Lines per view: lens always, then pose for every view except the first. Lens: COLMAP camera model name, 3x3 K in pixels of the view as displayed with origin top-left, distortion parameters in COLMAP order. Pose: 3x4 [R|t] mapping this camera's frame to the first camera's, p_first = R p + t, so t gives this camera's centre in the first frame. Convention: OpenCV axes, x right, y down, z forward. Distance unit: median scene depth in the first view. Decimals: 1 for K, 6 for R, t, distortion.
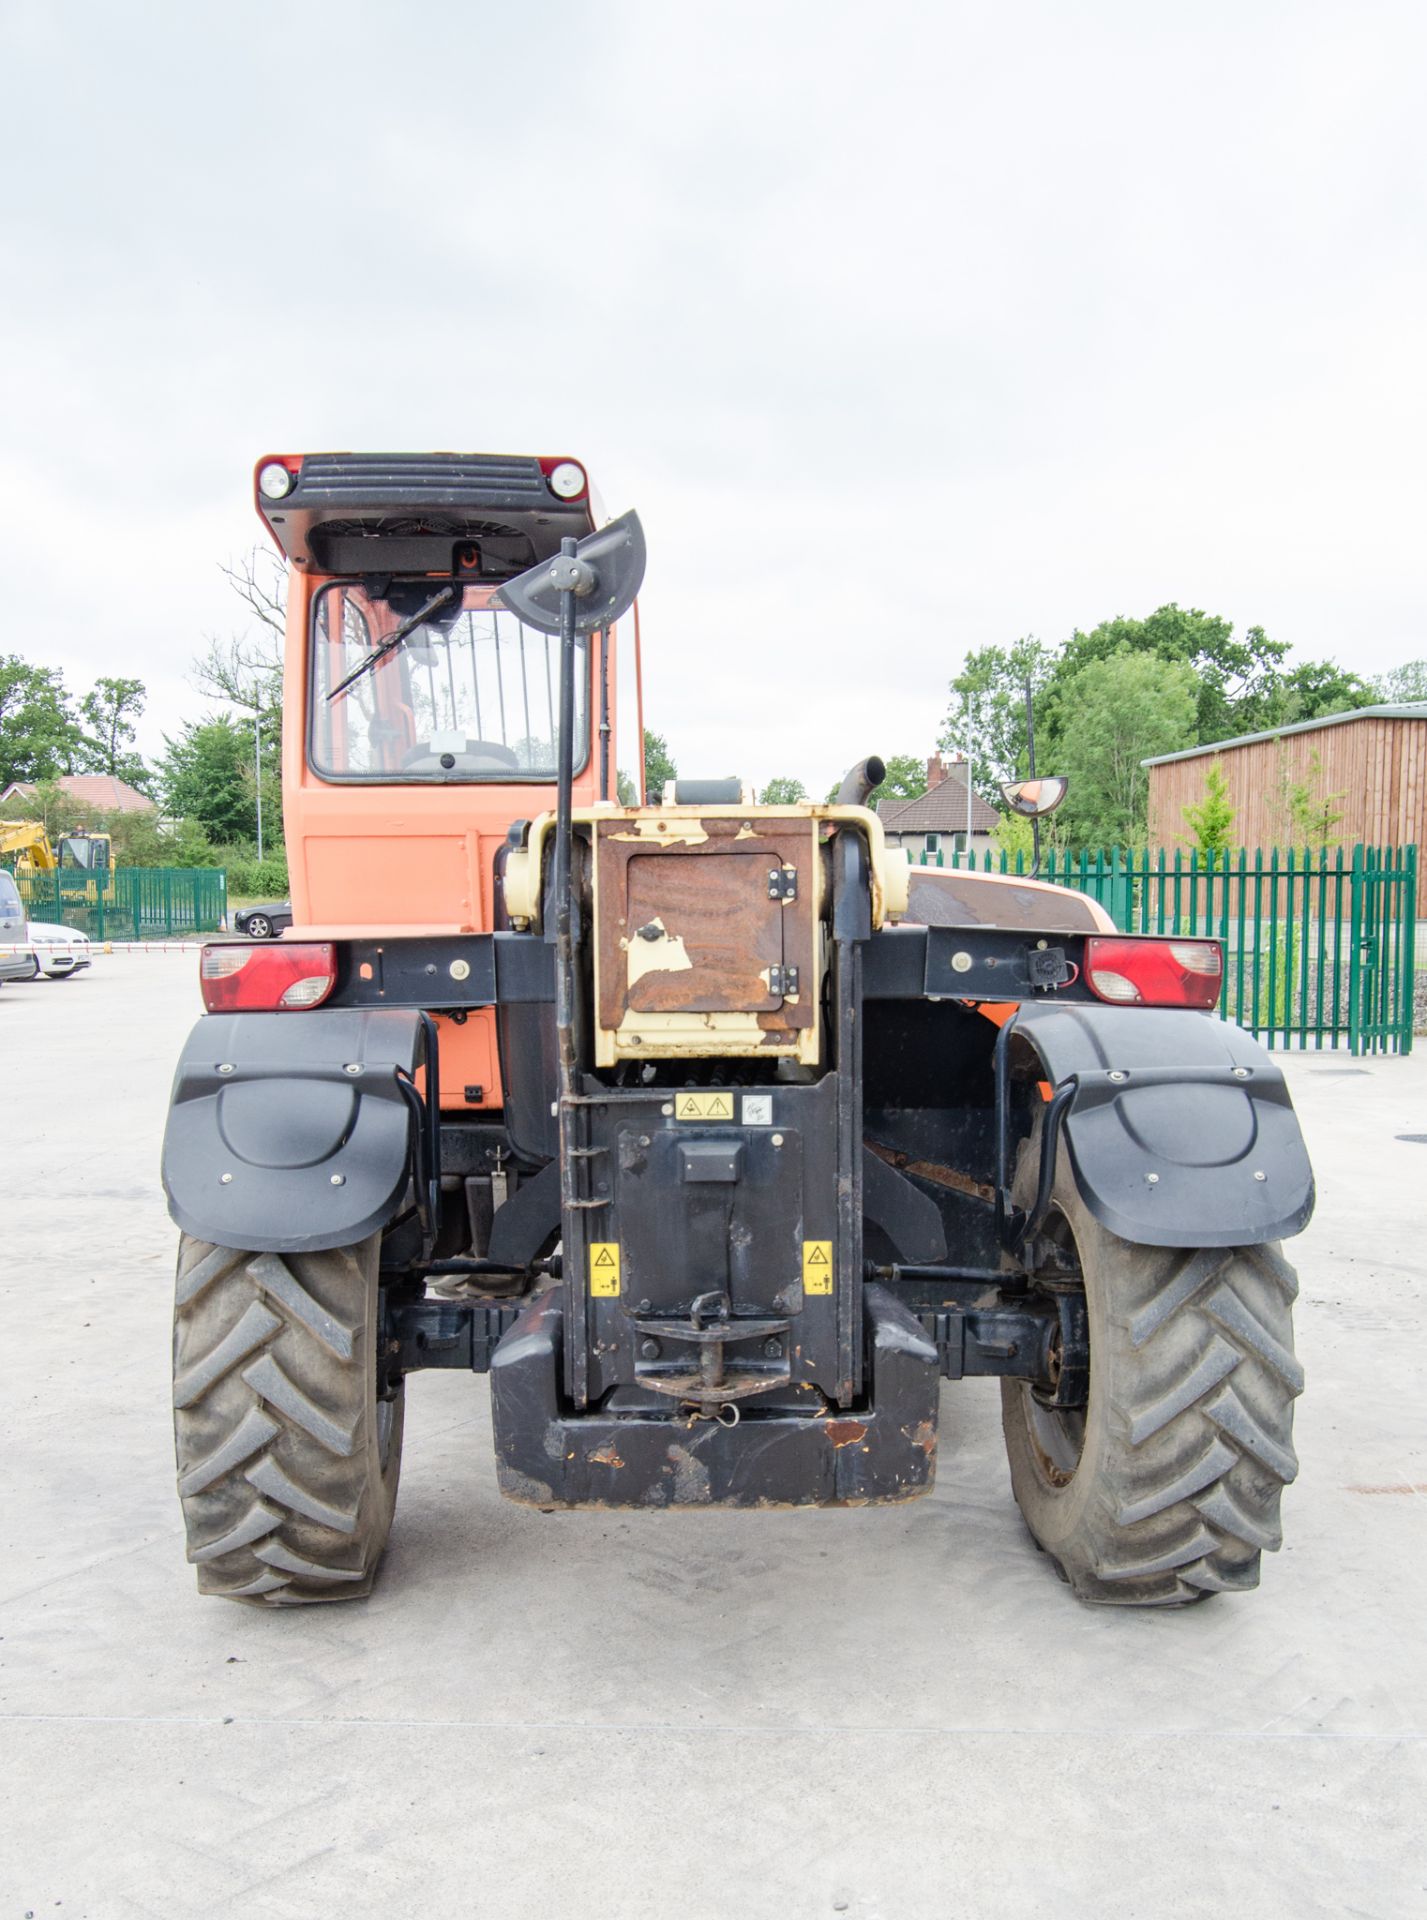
lens RADIAL K [[1815.8, 0, 716.9], [0, 1815.8, 1058.2], [0, 0, 1]] dist [-0.006234, 0.001785]
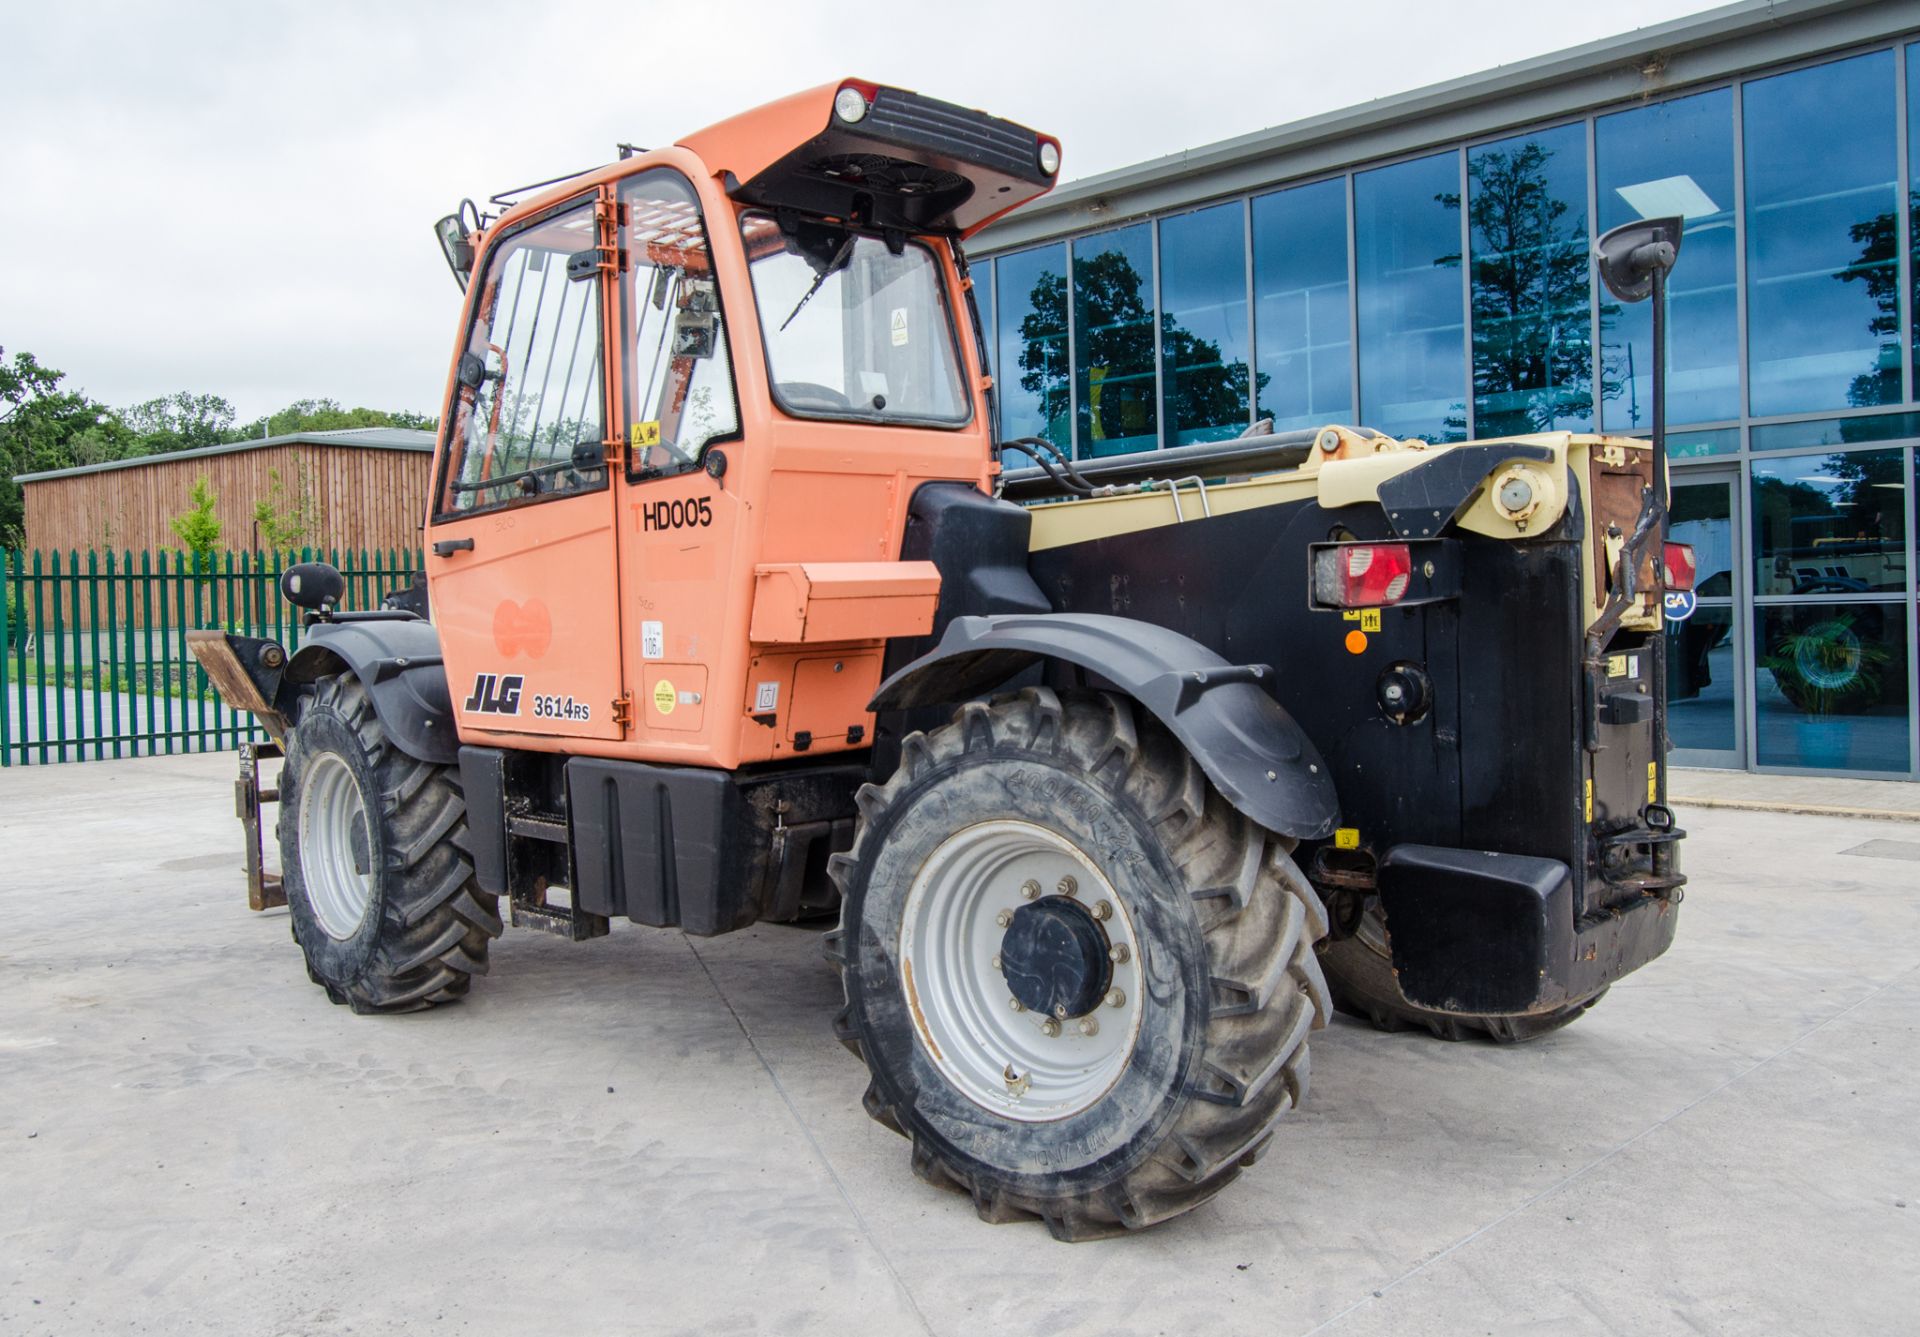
lens RADIAL K [[1629.0, 0, 951.8], [0, 1629.0, 611.1], [0, 0, 1]] dist [-0.001094, -0.001683]
pose [[0.686818, -0.023455, 0.726451, -0.746776], [0.088092, 0.994797, -0.051166, 0.002853], [-0.721472, 0.099137, 0.685311, 0.339708]]
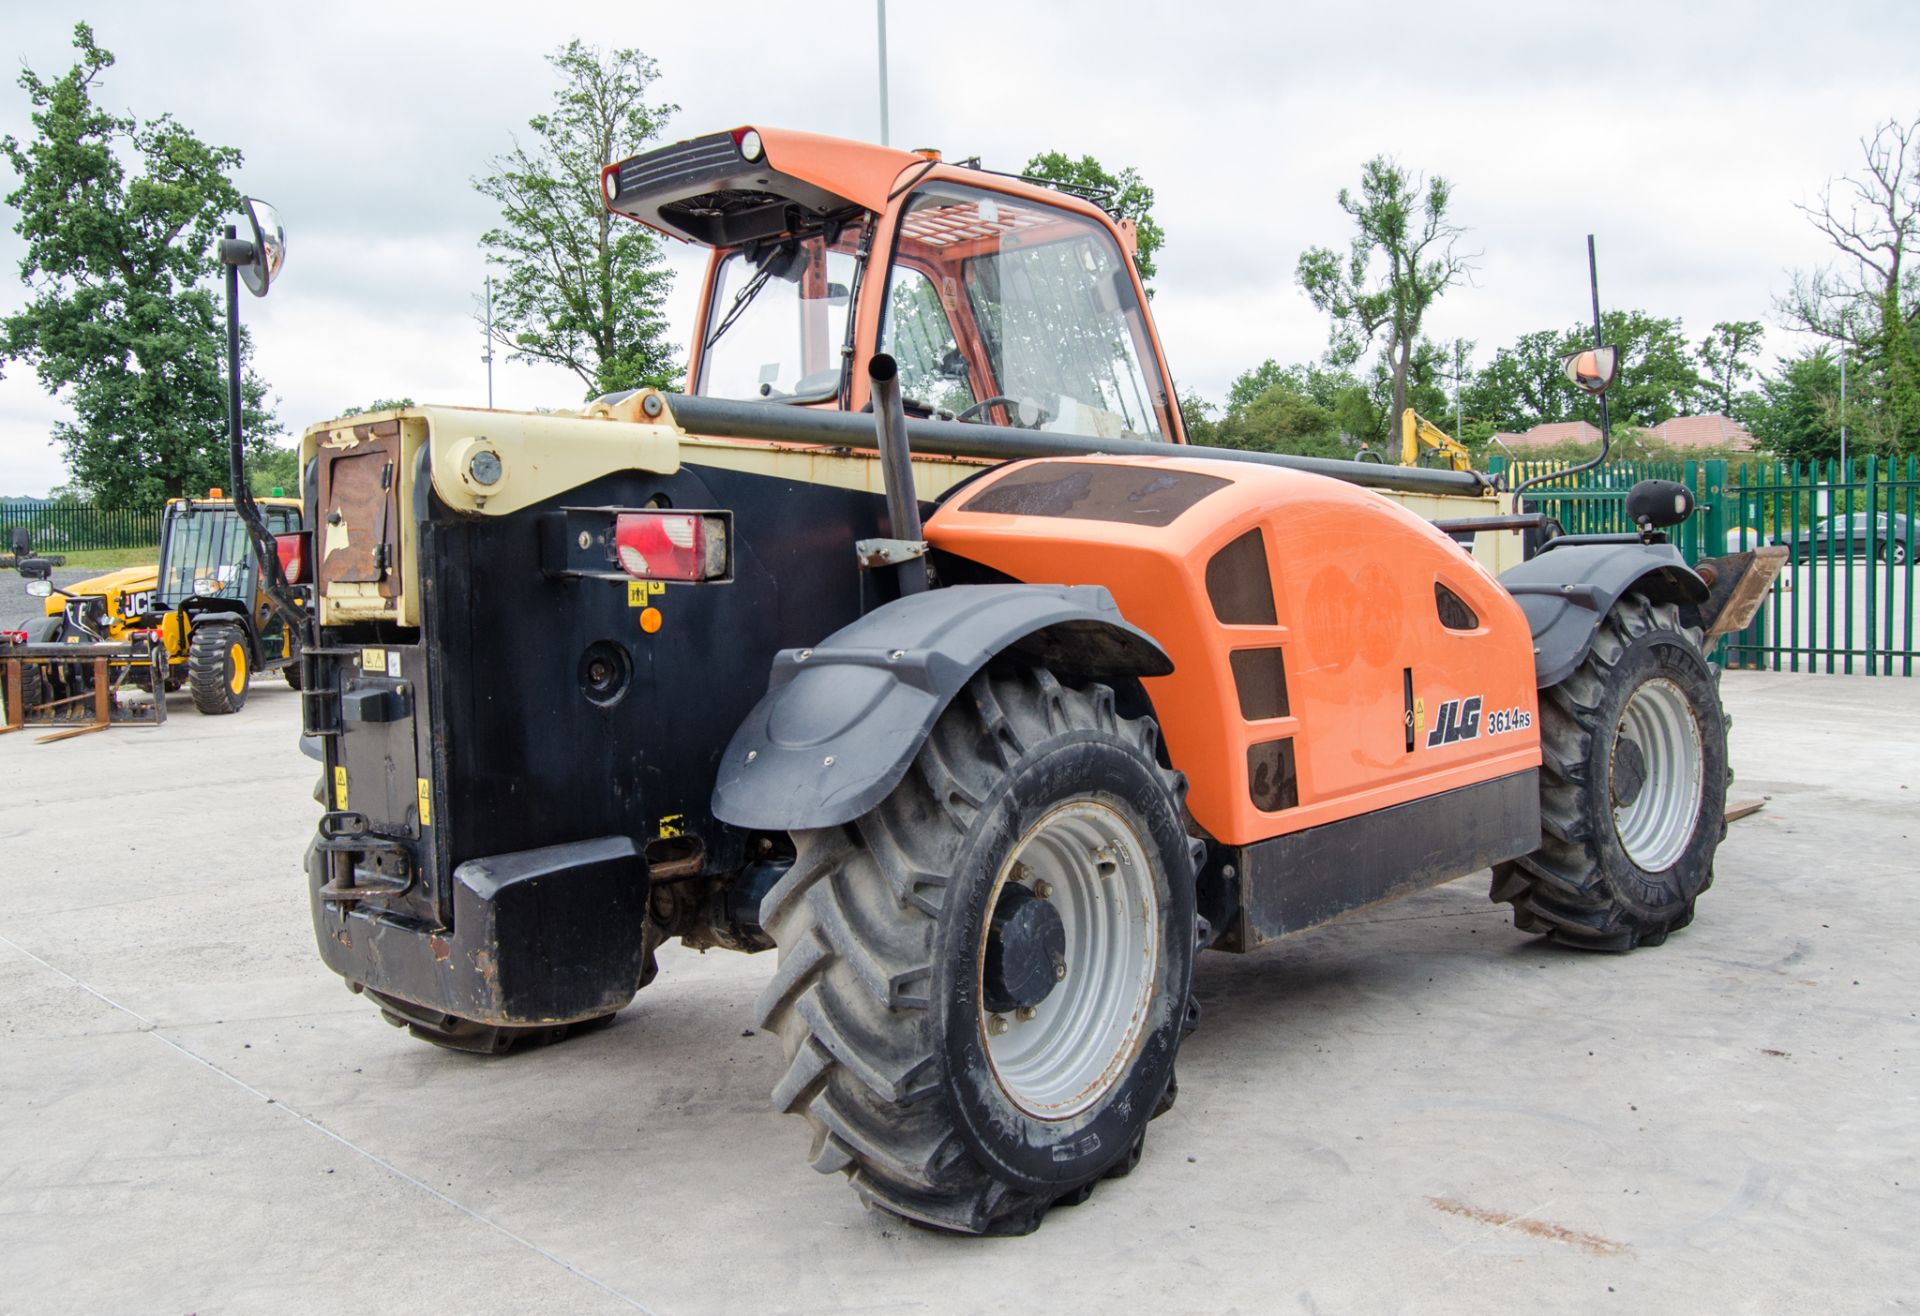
lens RADIAL K [[1665.1, 0, 957.3], [0, 1665.1, 582.5], [0, 0, 1]] dist [-0.012837, 0.001259]
pose [[0.724515, -0.001115, -0.689258, 0.660257], [-0.038935, 0.998336, -0.042542, 0.004061], [0.688158, 0.057658, 0.723266, 0.289044]]
